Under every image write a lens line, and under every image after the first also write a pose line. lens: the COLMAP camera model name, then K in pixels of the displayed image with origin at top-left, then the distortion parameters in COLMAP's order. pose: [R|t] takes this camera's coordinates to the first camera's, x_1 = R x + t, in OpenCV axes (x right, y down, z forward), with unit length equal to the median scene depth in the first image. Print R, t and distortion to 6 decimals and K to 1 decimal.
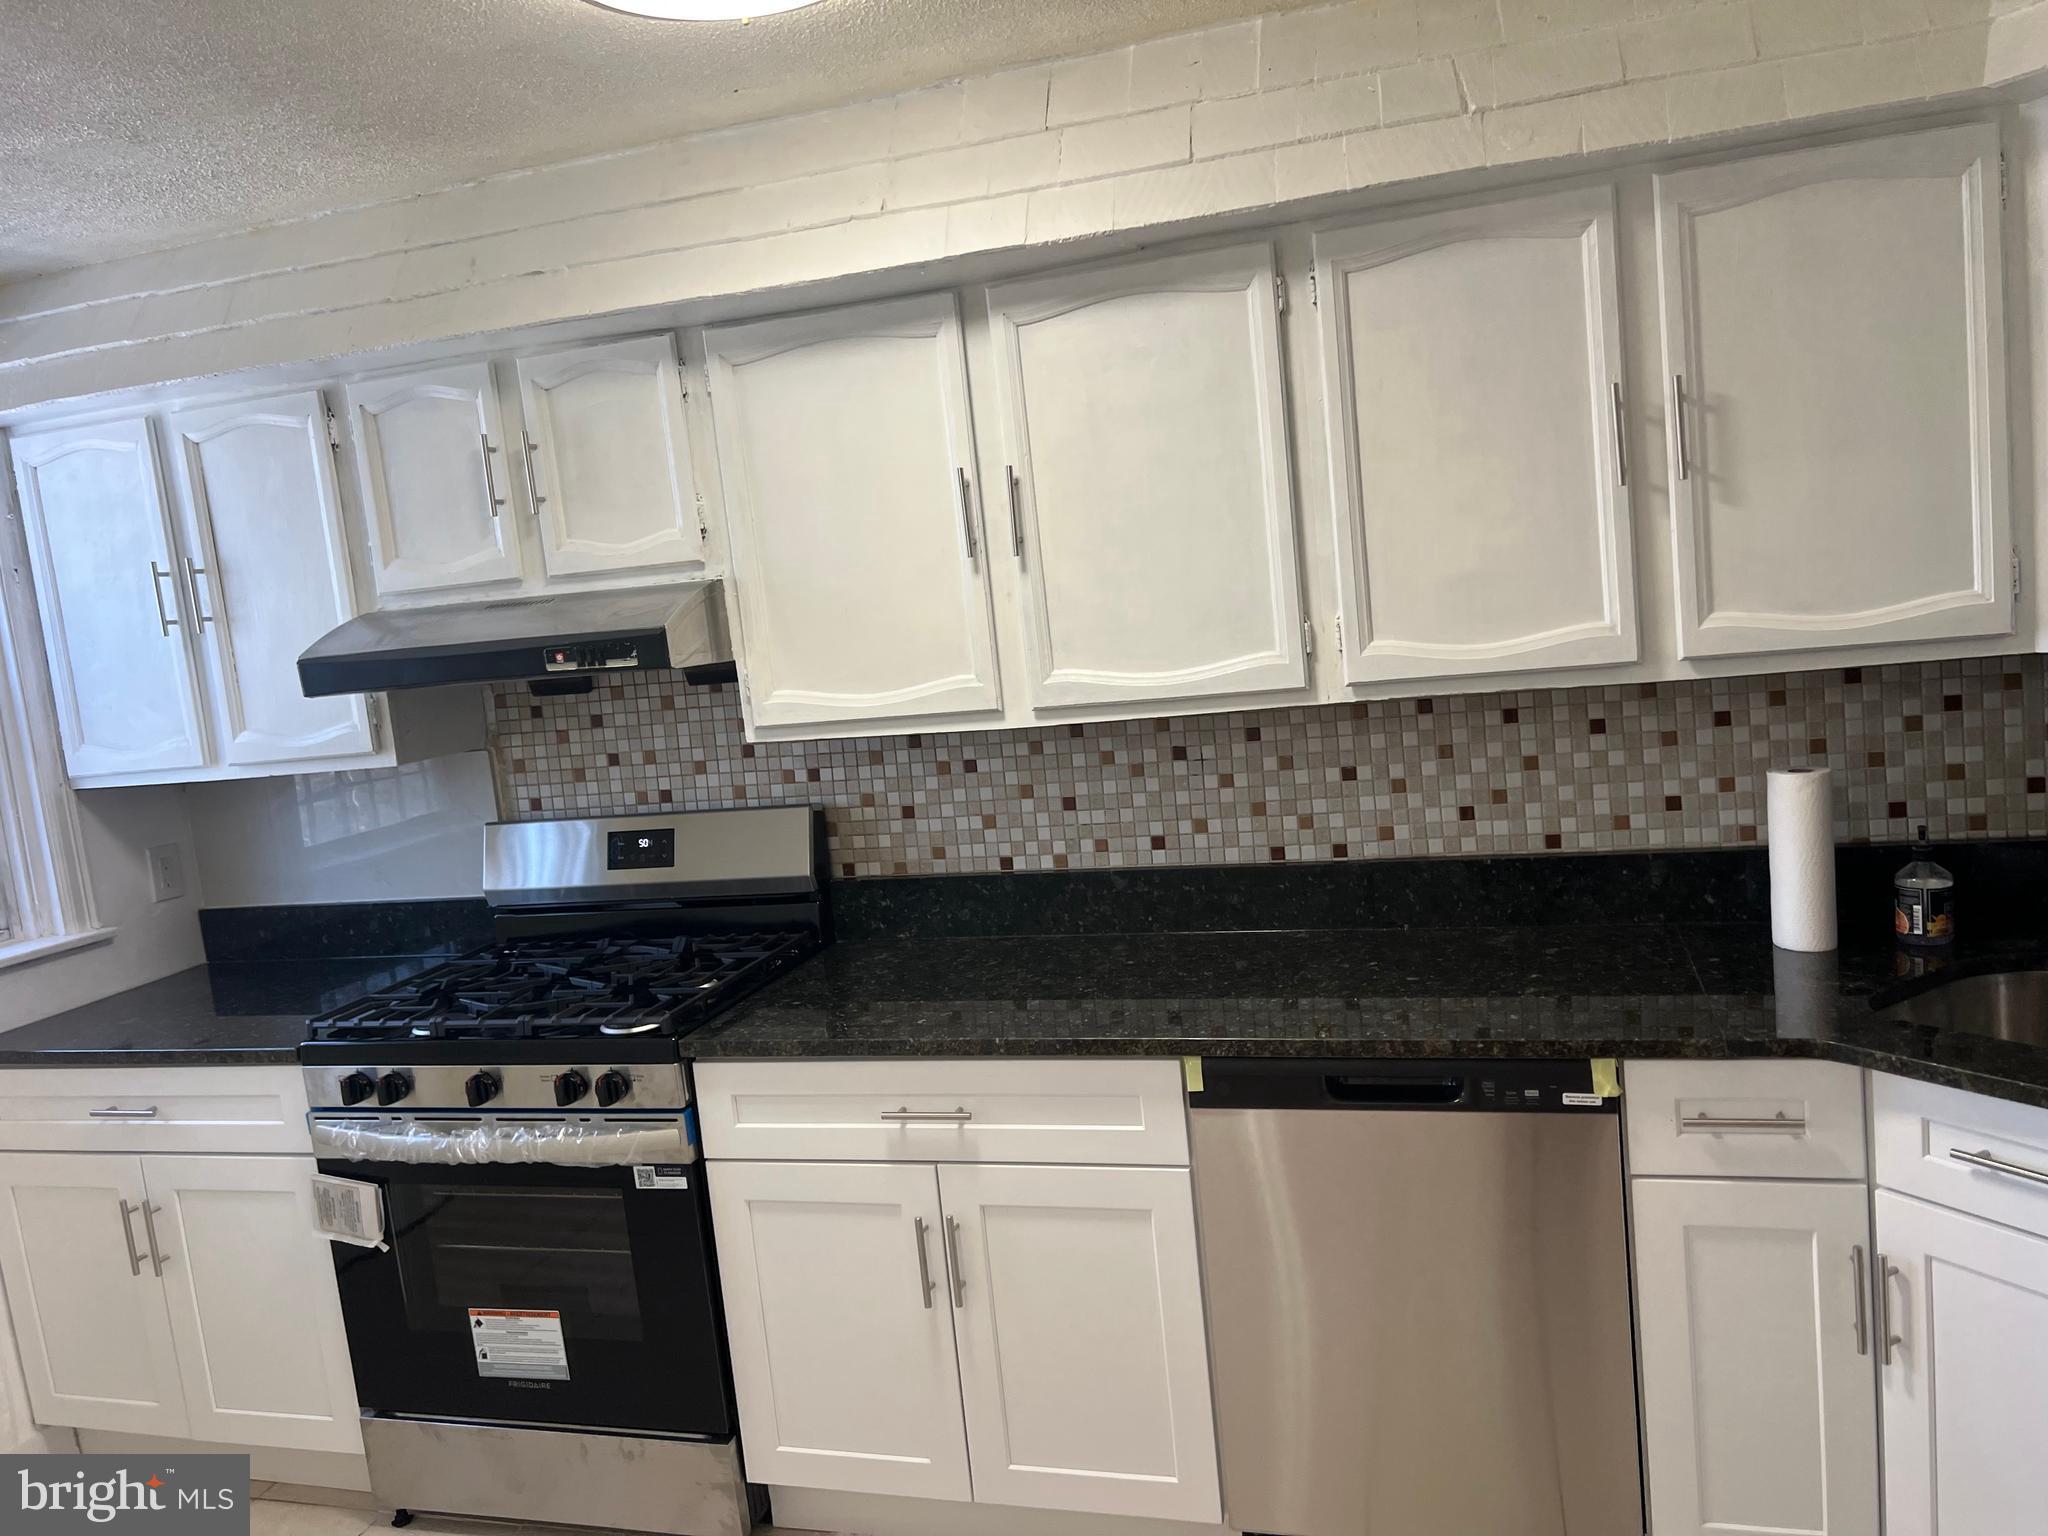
lens RADIAL K [[1532.2, 0, 1037.6], [0, 1532.2, 756.7], [0, 0, 1]] dist [0.023049, -0.038859]
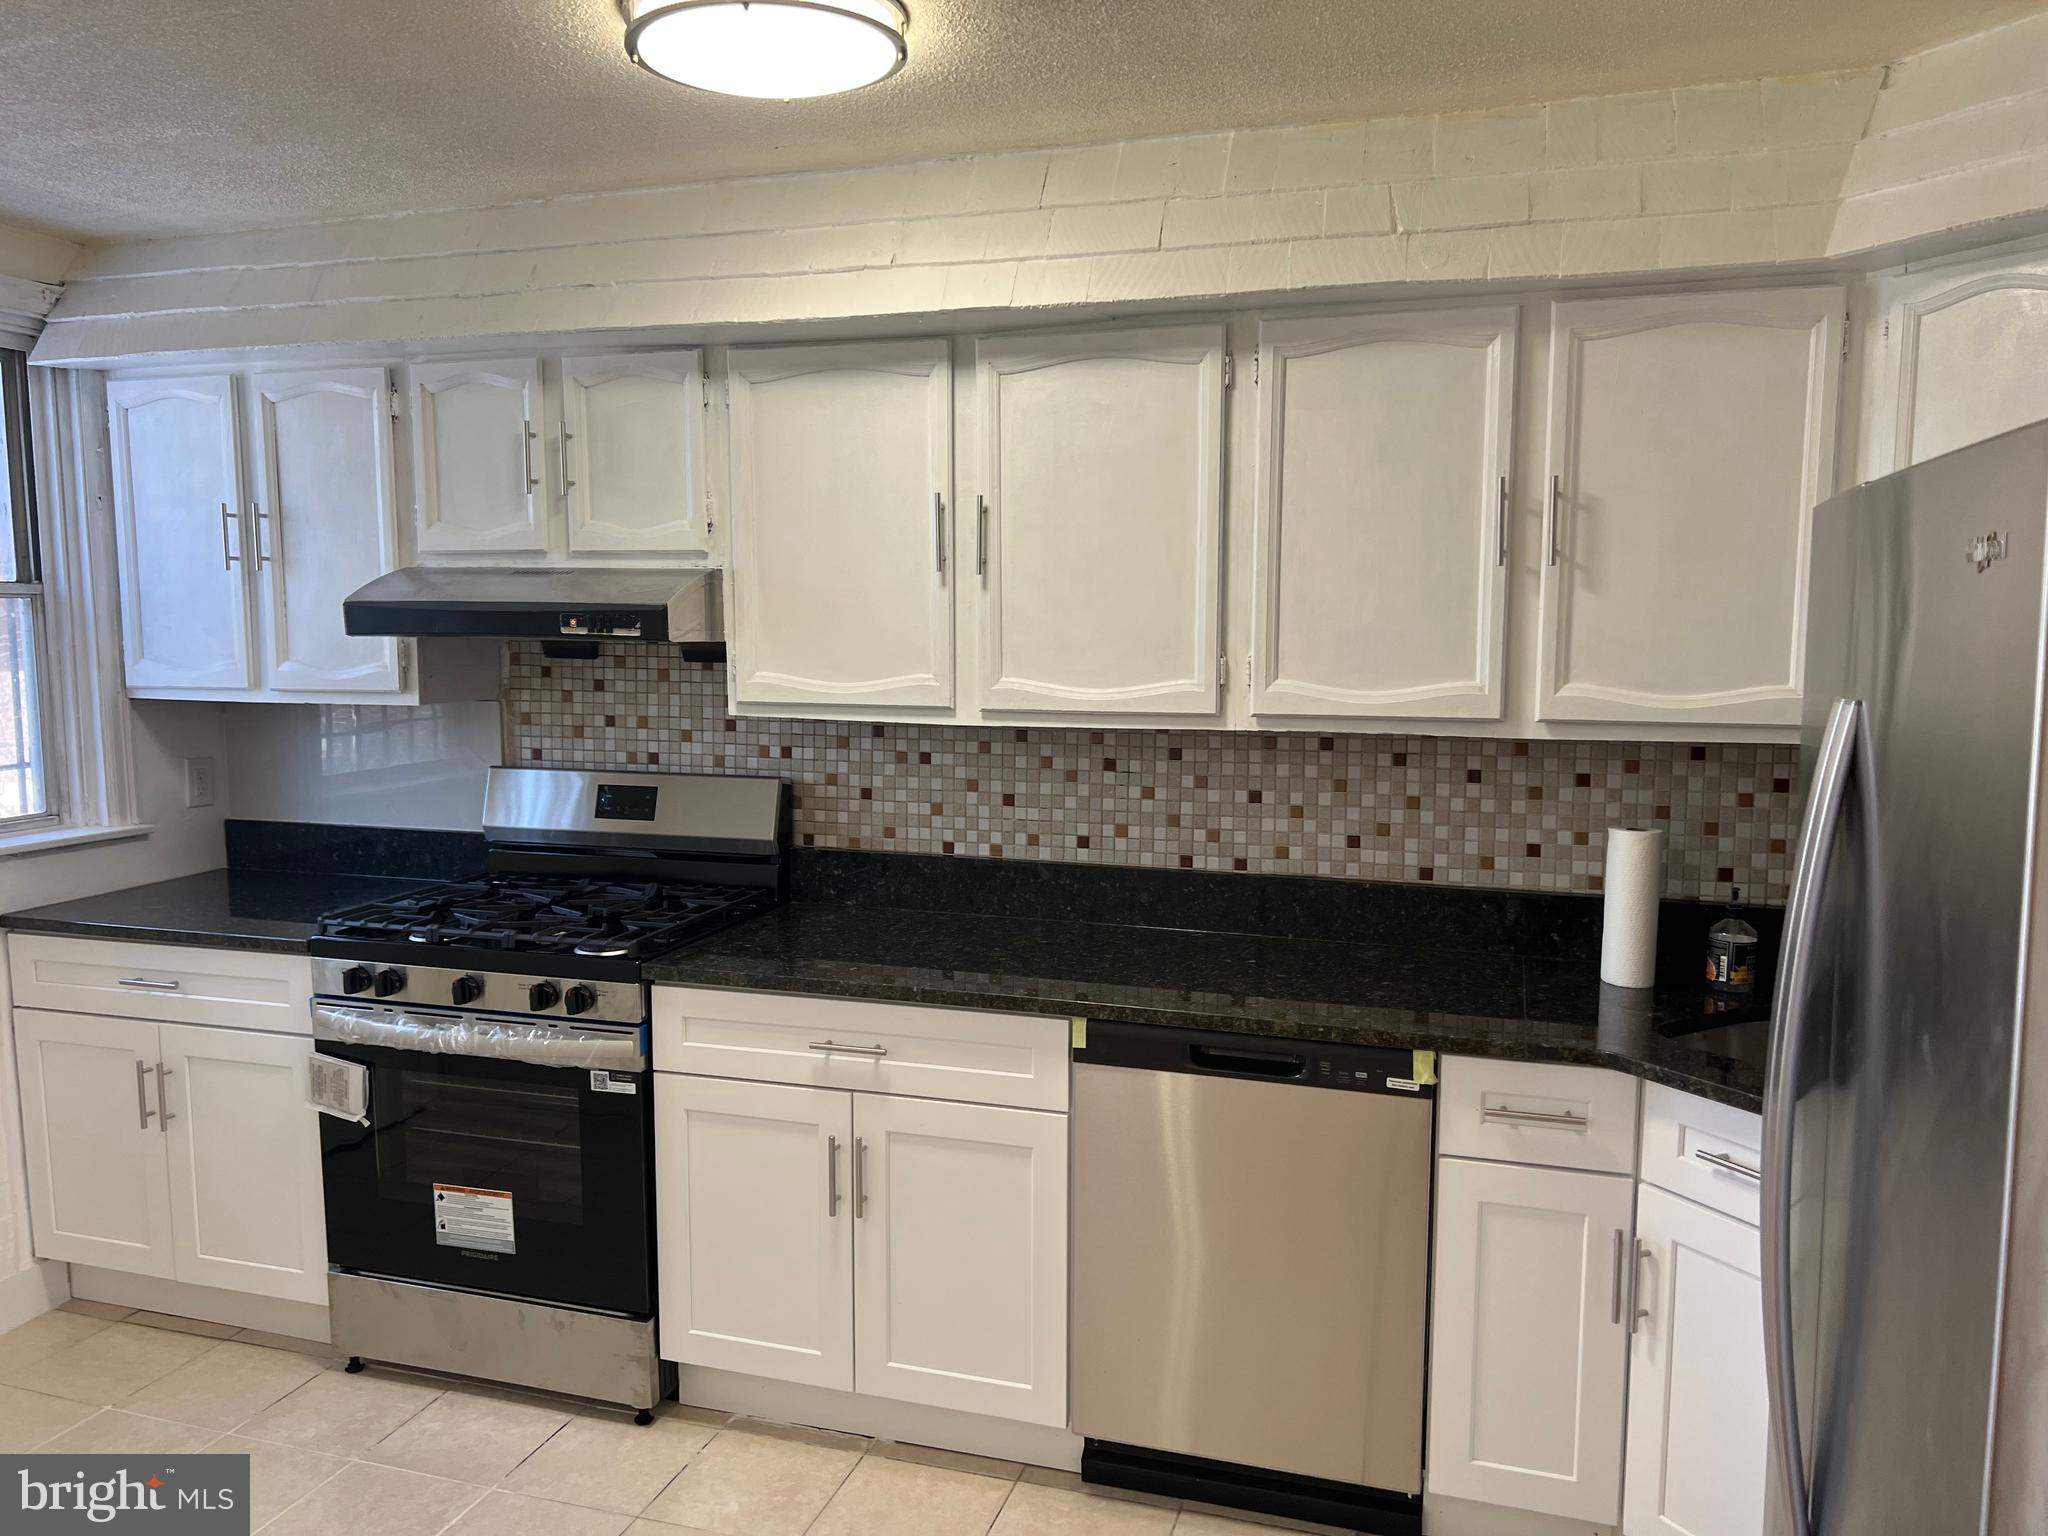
lens RADIAL K [[1532.2, 0, 1010.4], [0, 1532.2, 778.8], [0, 0, 1]] dist [0.023049, -0.038859]
pose [[0.994574, 0.103233, -0.012863, 0.039387], [-0.103292, 0.994643, -0.004062, 0.022490], [0.012375, 0.005368, 0.999909, -0.138697]]
